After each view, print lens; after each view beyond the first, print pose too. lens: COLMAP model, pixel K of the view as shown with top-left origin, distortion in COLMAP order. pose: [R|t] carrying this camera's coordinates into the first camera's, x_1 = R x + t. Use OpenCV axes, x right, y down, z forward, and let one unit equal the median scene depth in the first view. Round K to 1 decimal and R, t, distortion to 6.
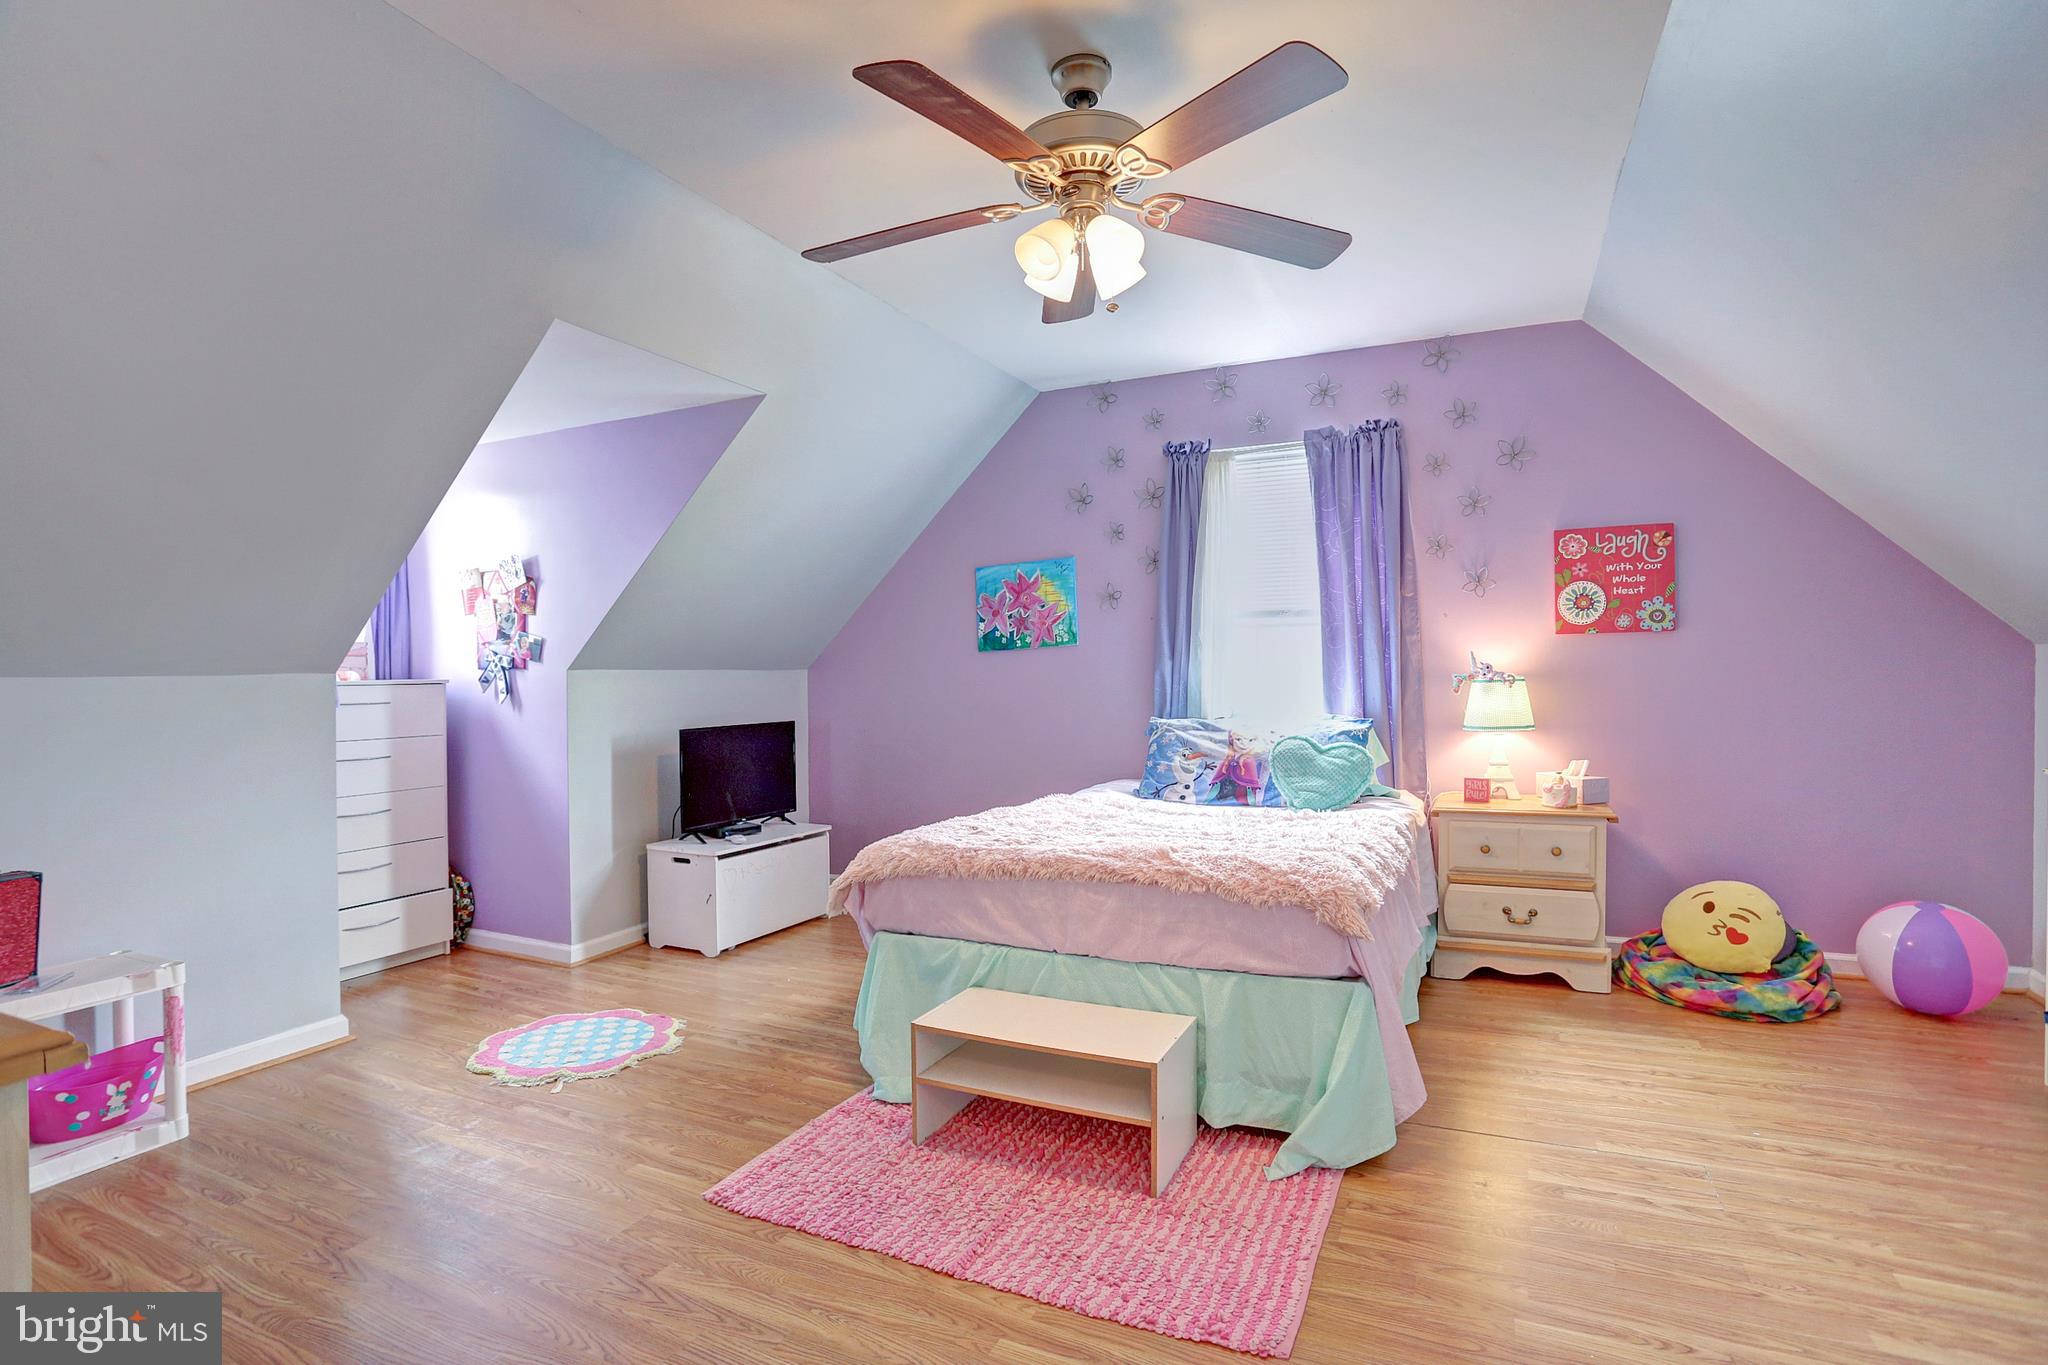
lens RADIAL K [[1003.7, 0, 1025.2], [0, 1003.7, 678.3], [0, 0, 1]] dist [-0.085973, 0.037549]
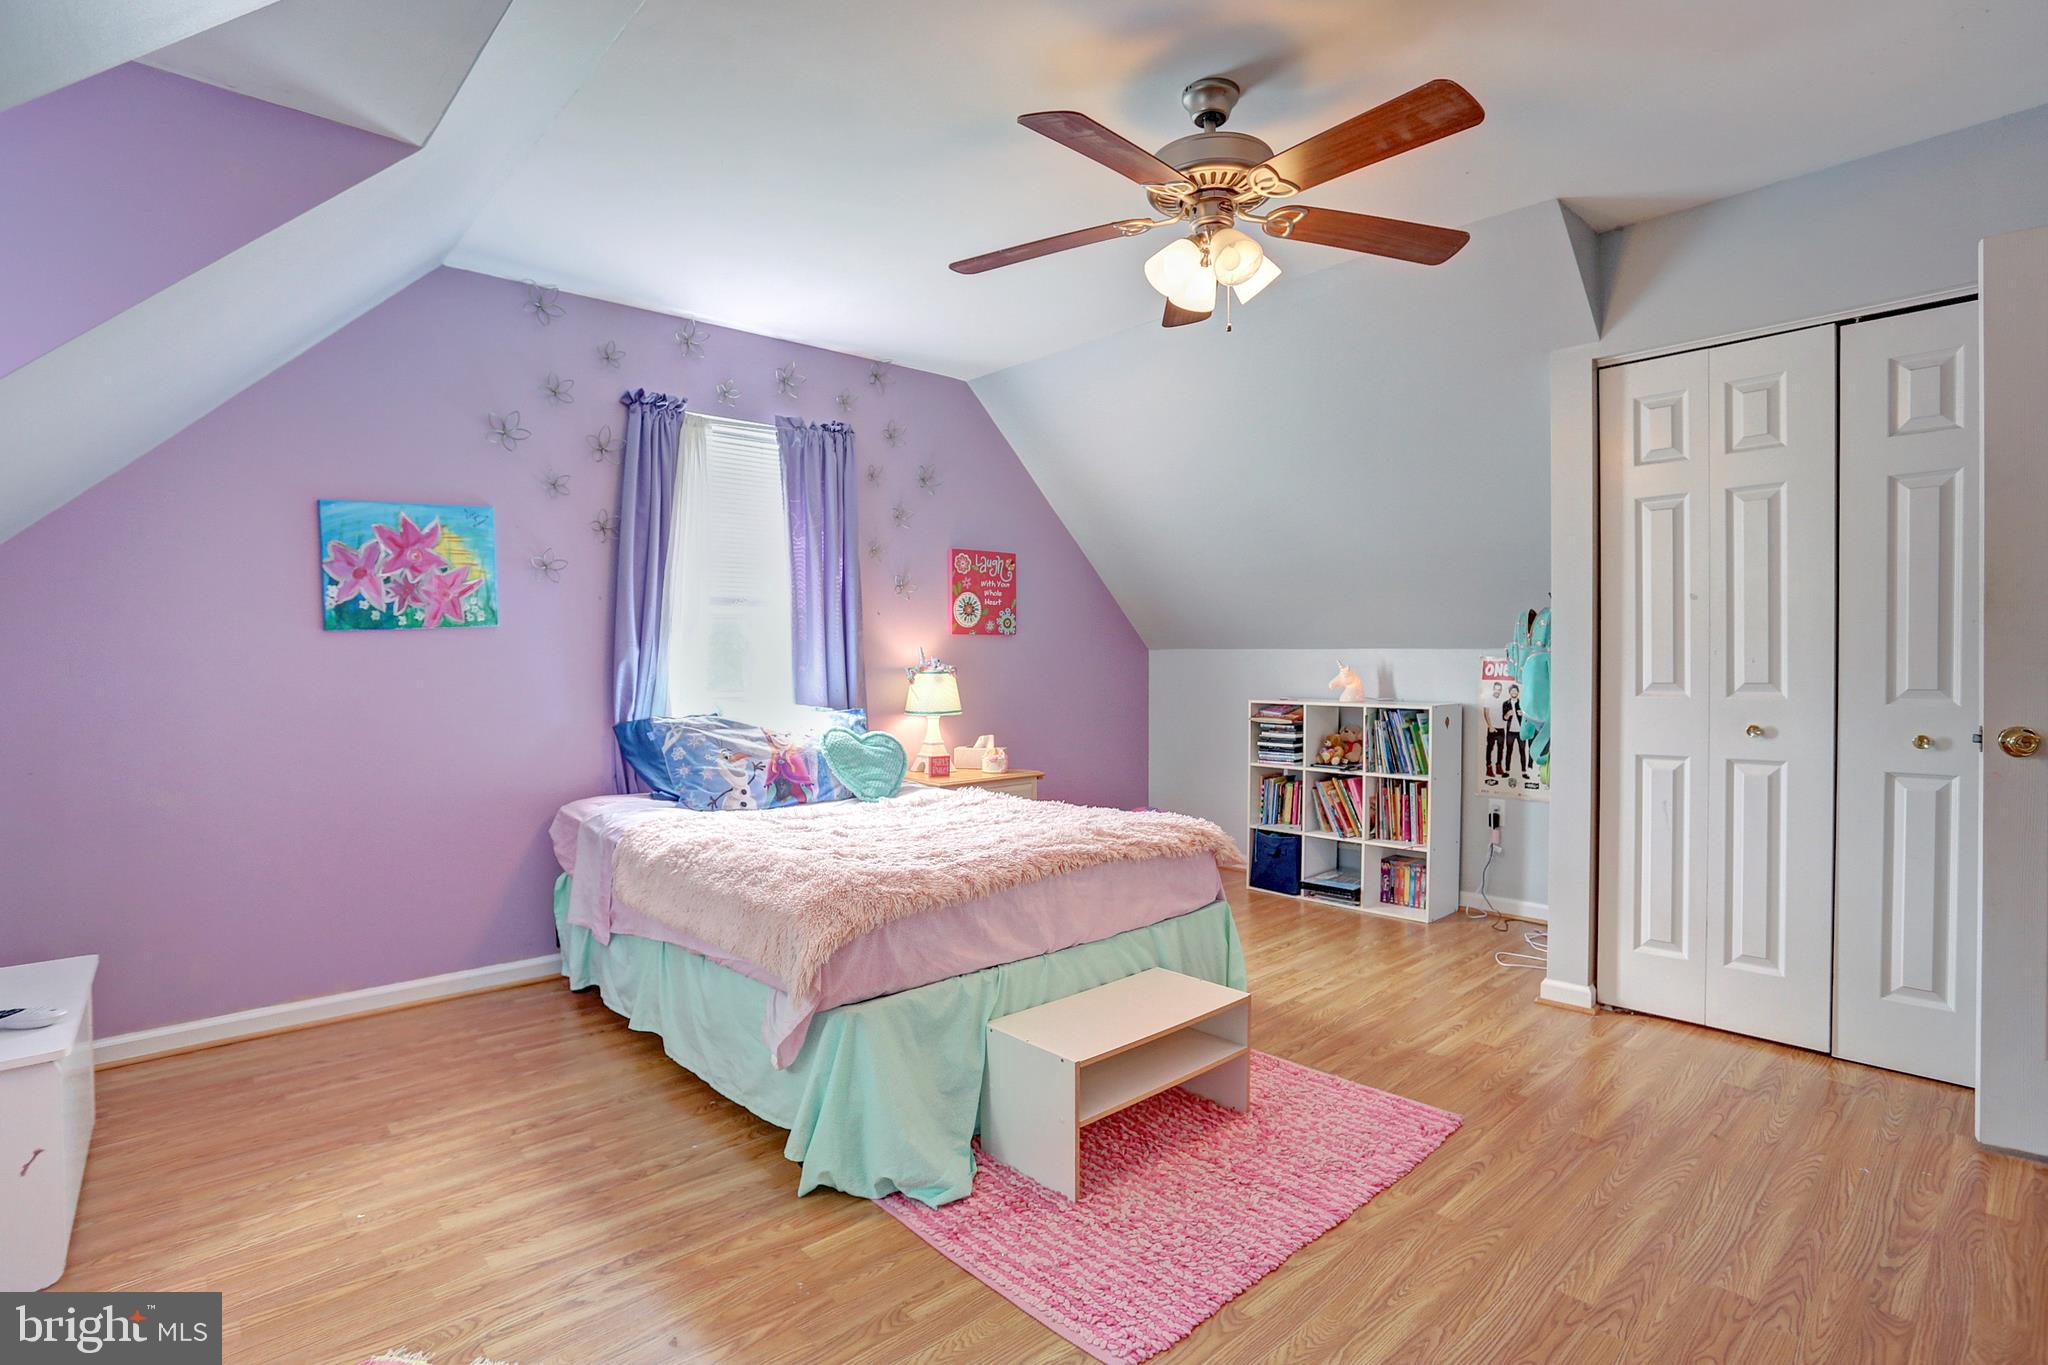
lens RADIAL K [[997.5, 0, 1019.3], [0, 997.5, 697.3], [0, 0, 1]] dist [-0.068435, 0.022361]
pose [[0.377793, -0.024120, 0.925576, -0.575506], [0.005689, 0.999702, 0.023730, 0.004785], [-0.925873, -0.003699, 0.377817, 0.450021]]
